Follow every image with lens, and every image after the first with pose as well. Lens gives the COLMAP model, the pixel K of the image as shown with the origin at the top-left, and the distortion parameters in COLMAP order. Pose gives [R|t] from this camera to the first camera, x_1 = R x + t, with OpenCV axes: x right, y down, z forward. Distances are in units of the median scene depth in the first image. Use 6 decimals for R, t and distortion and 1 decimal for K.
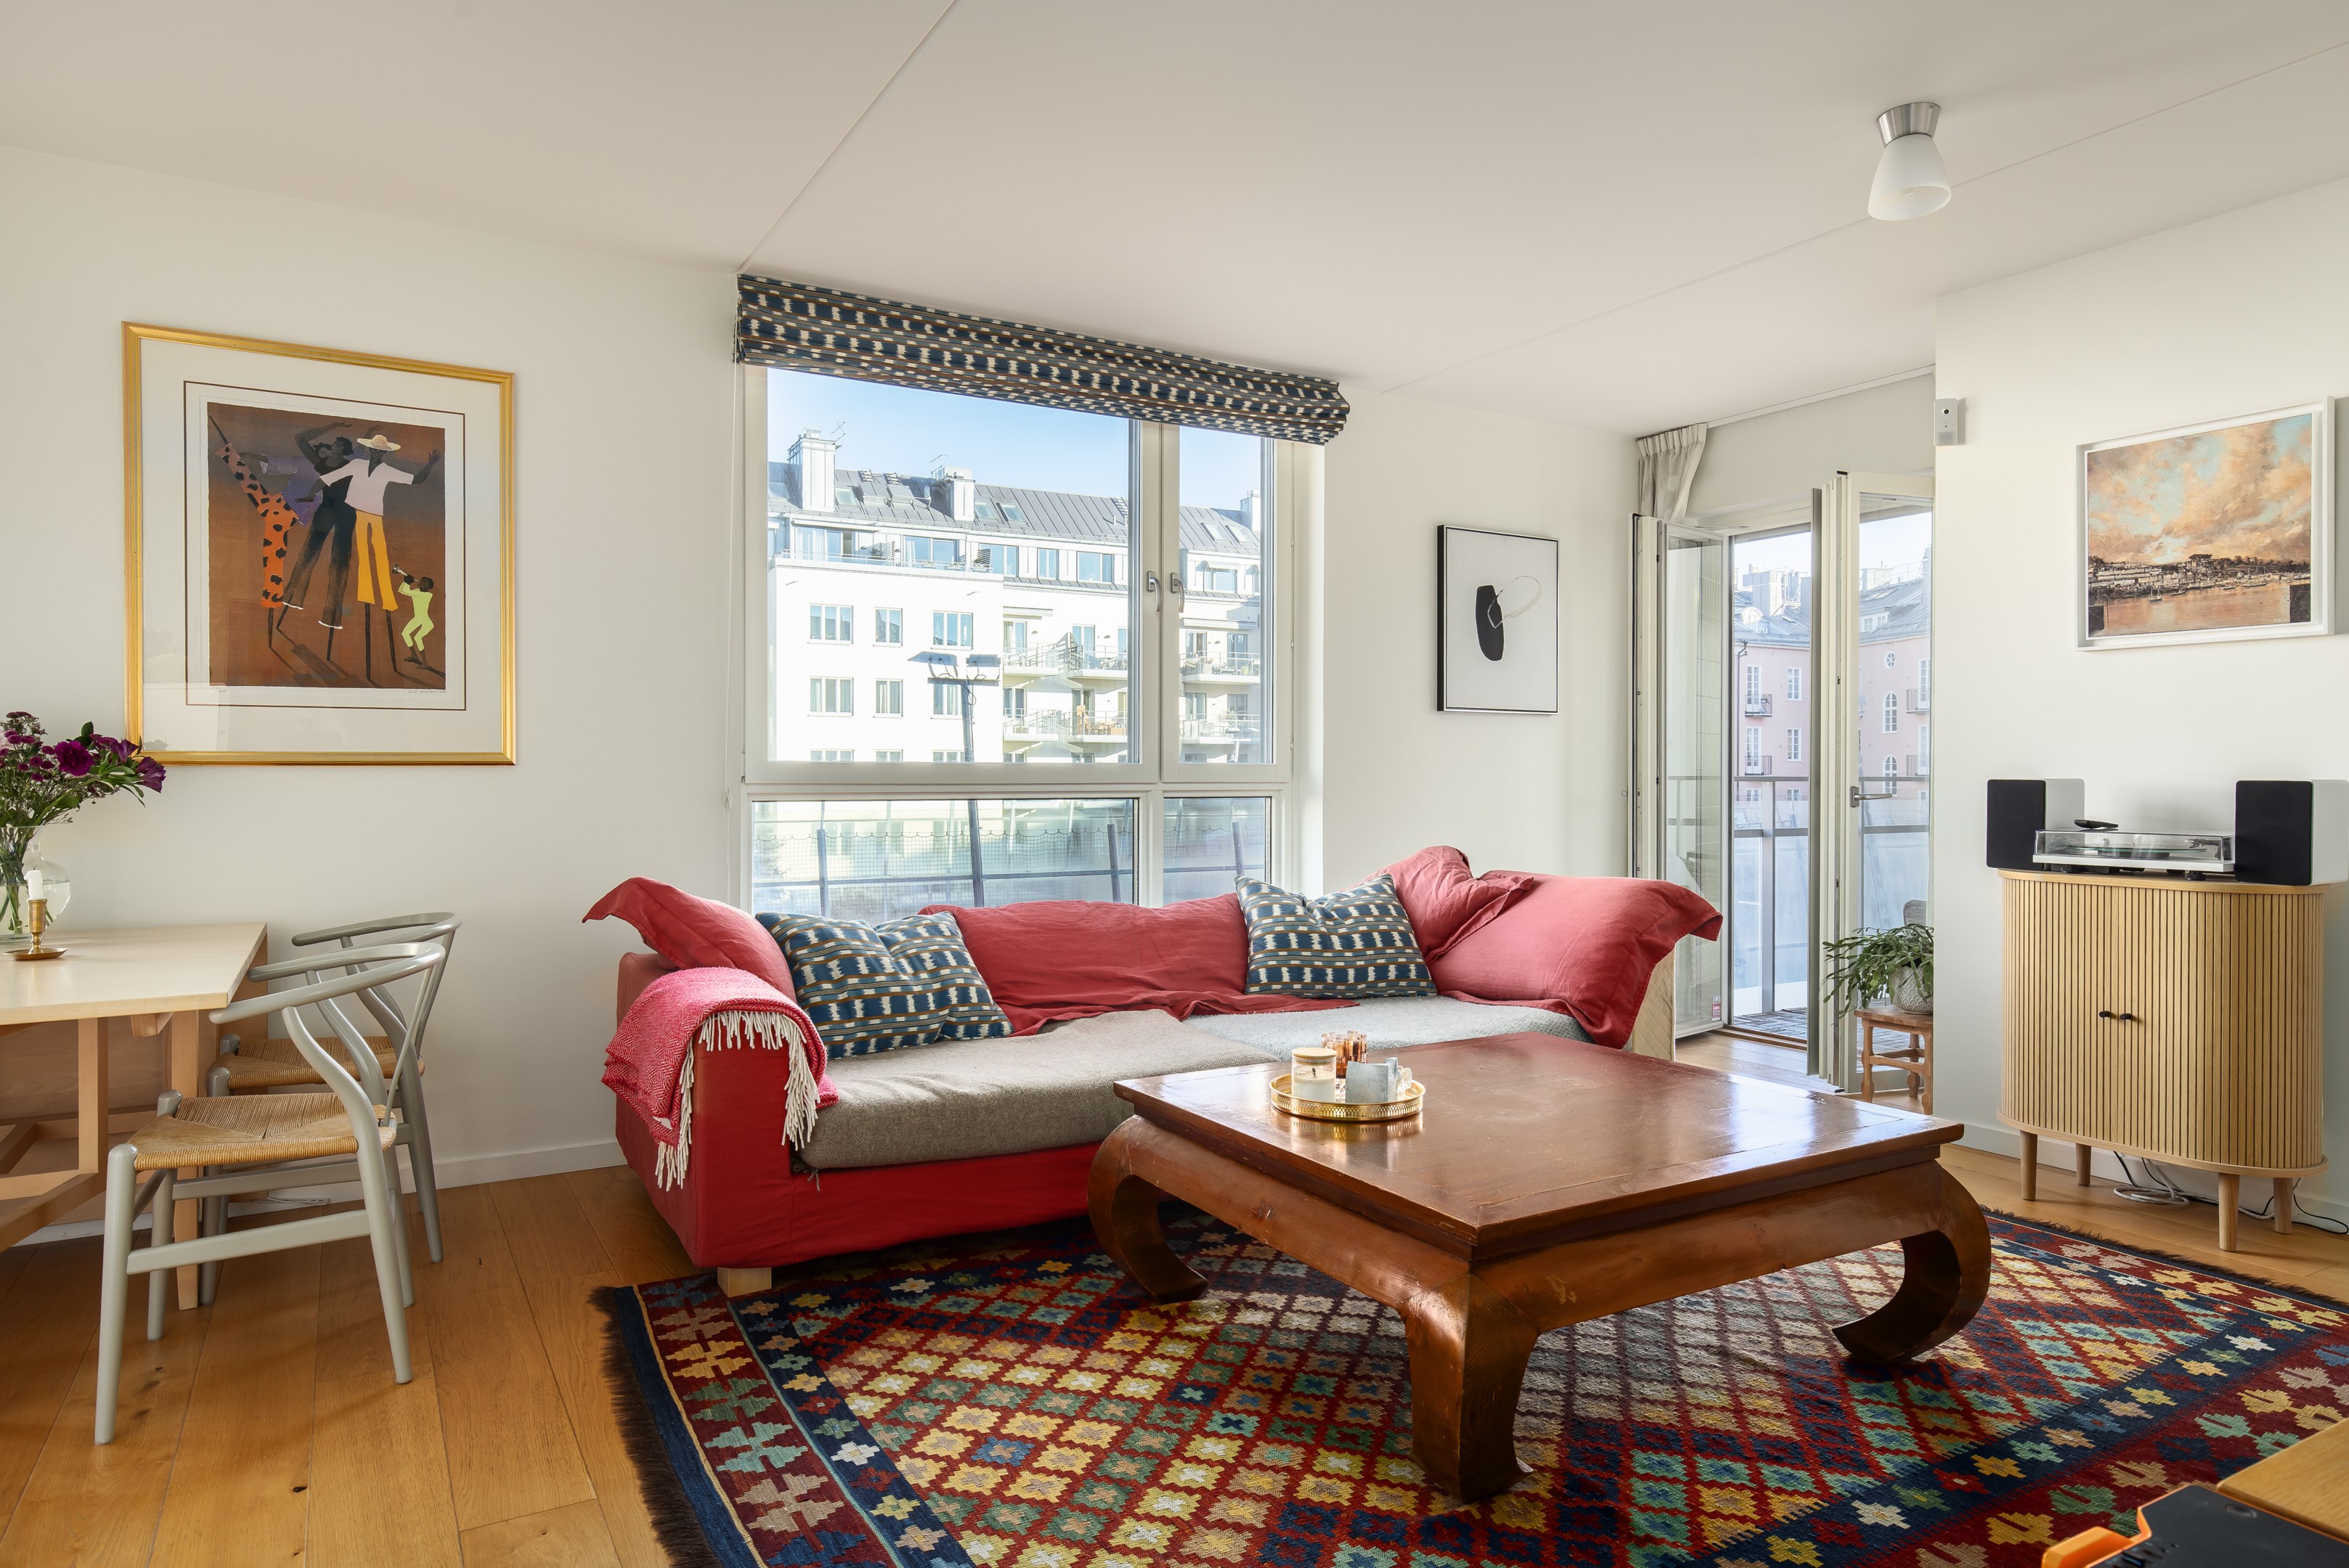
lens RADIAL K [[1400.6, 0, 1156.2], [0, 1400.6, 780.7], [0, 0, 1]] dist [-0.019773, 0.001717]
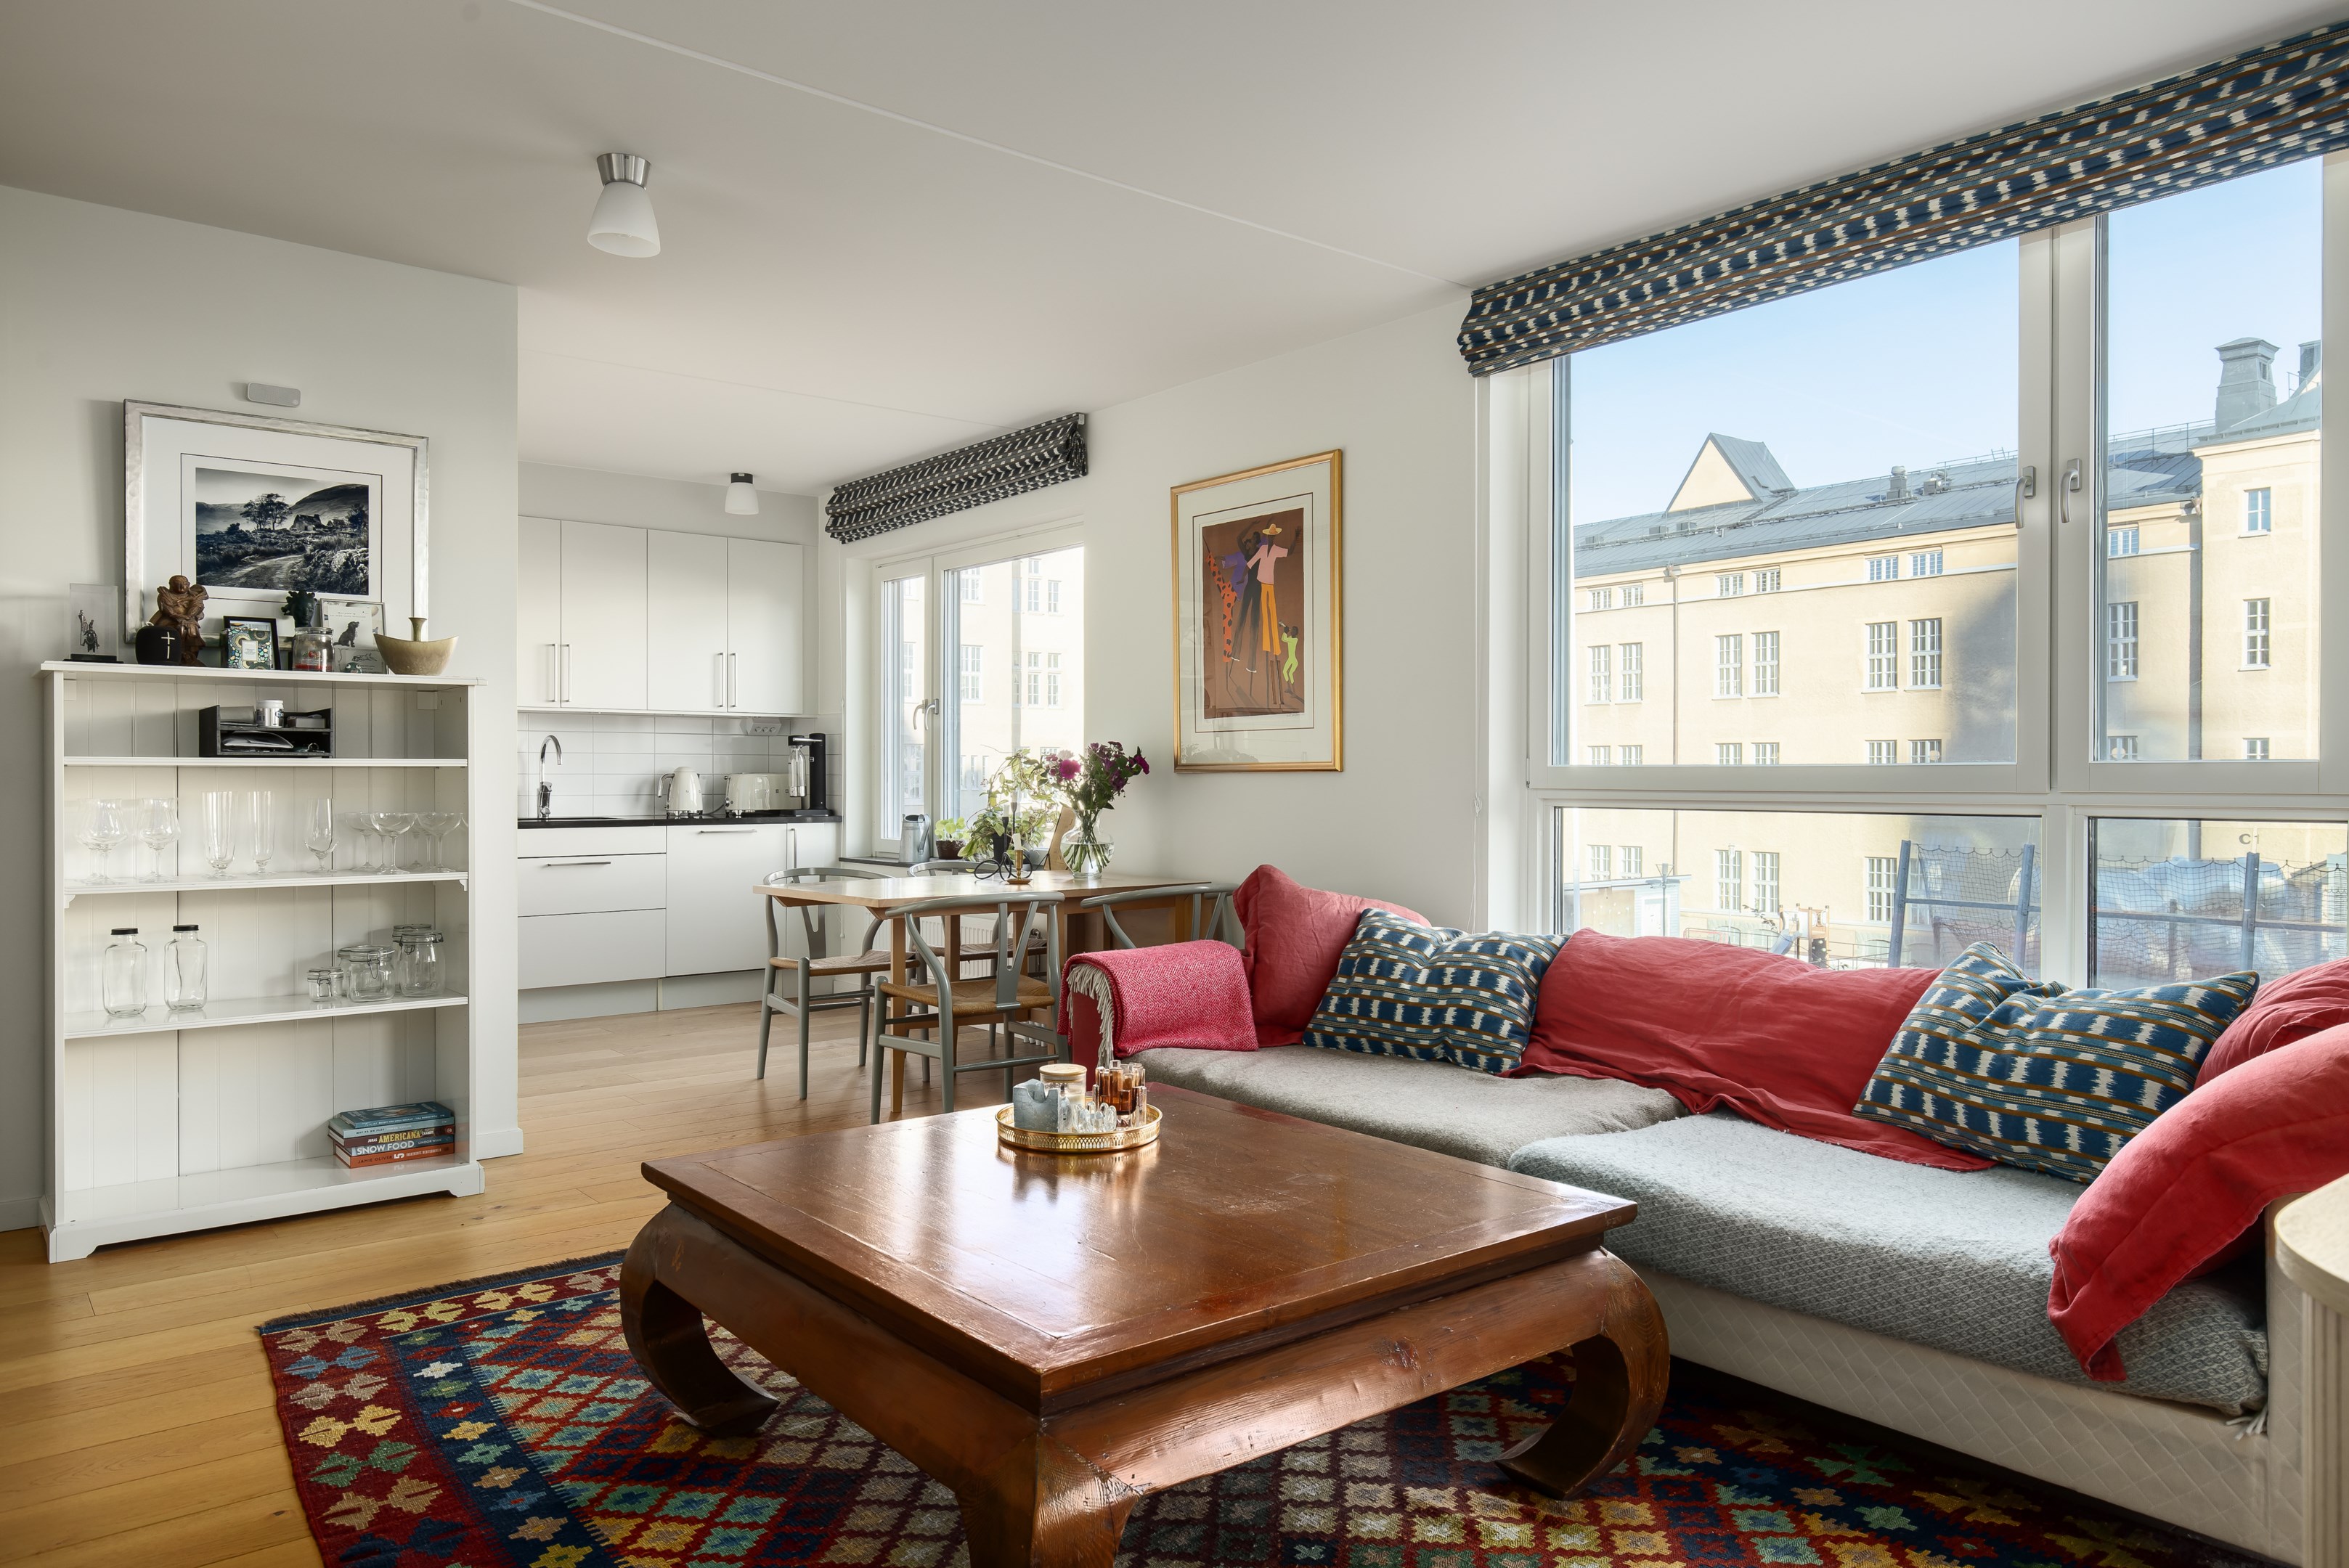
lens RADIAL K [[1504.5, 0, 1137.3], [0, 1504.5, 783.0], [0, 0, 1]] dist [0.016909, -0.002102]
pose [[0.147474, 0.004691, -0.989055, 0.854268], [-0.001690, 0.999988, 0.004491, -0.007207], [0.989065, 0.001009, 0.147480, 0.664870]]
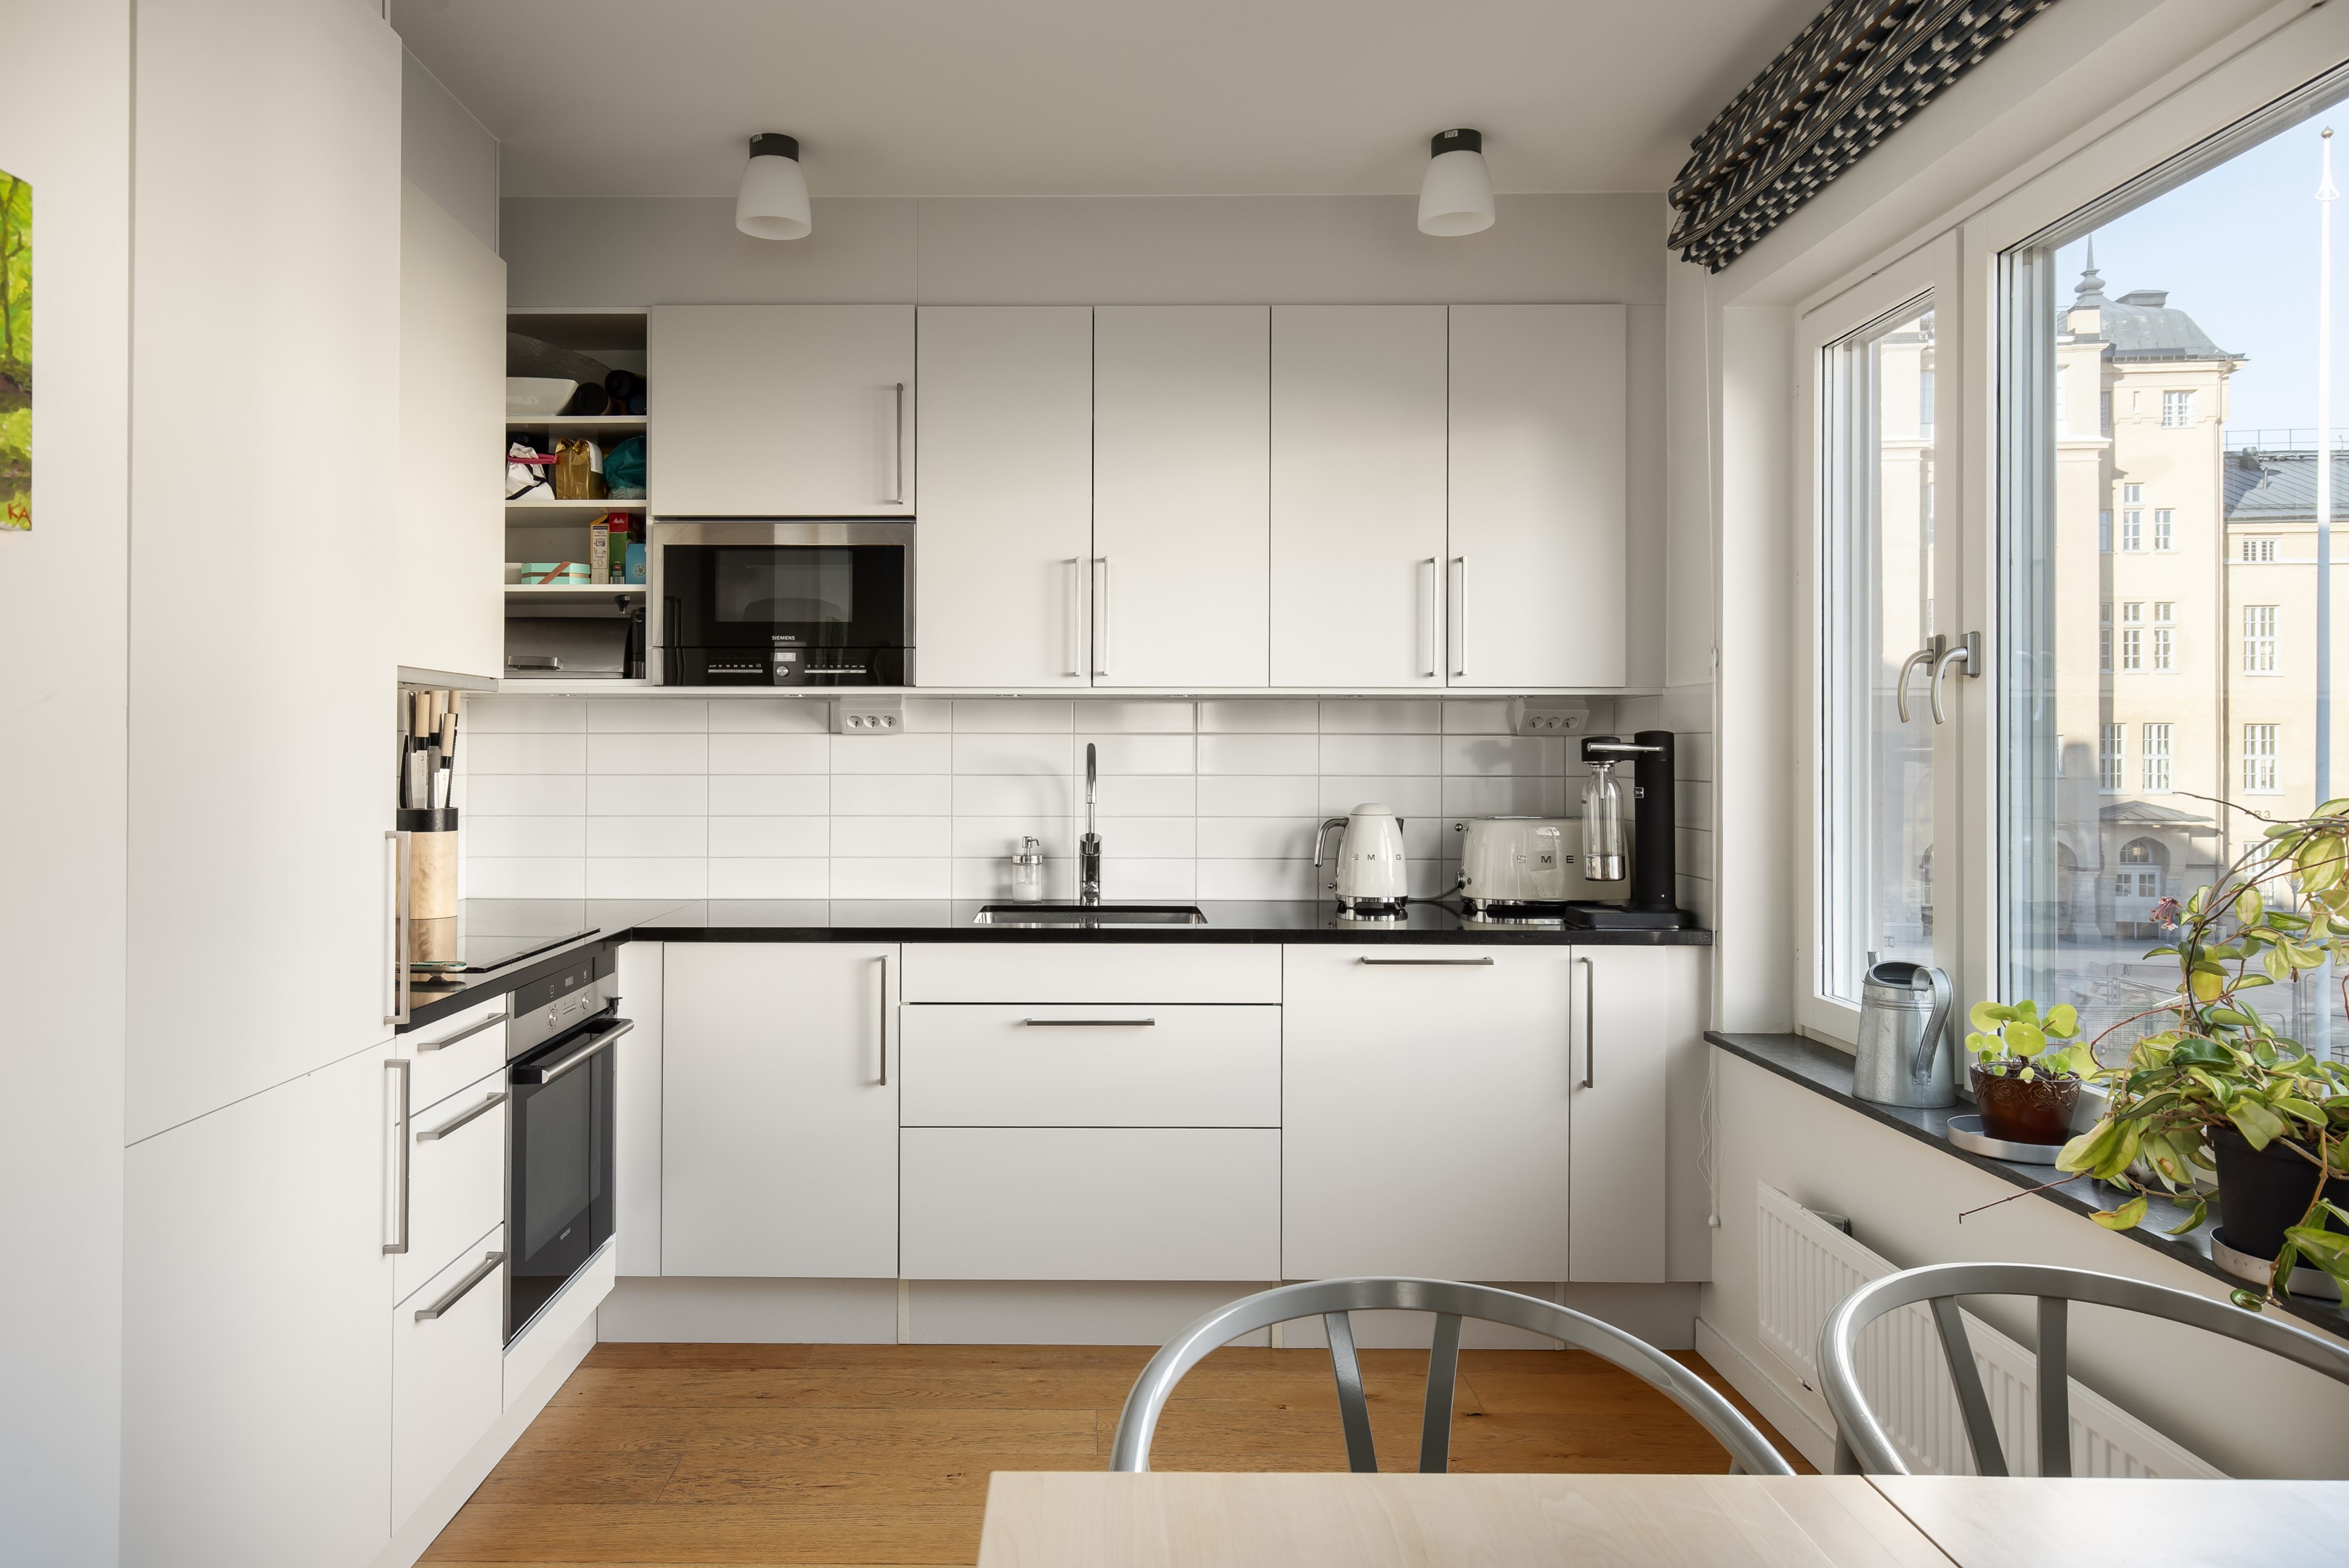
lens RADIAL K [[1532.2, 0, 1056.3], [0, 1532.2, 750.4], [0, 0, 1]] dist [0.004384, -0.000647]
pose [[-0.506365, -0.003755, -0.862311, -0.381311], [-0.002318, 0.999993, -0.002994, -0.053788], [0.862316, 0.000483, -0.506370, 0.689961]]
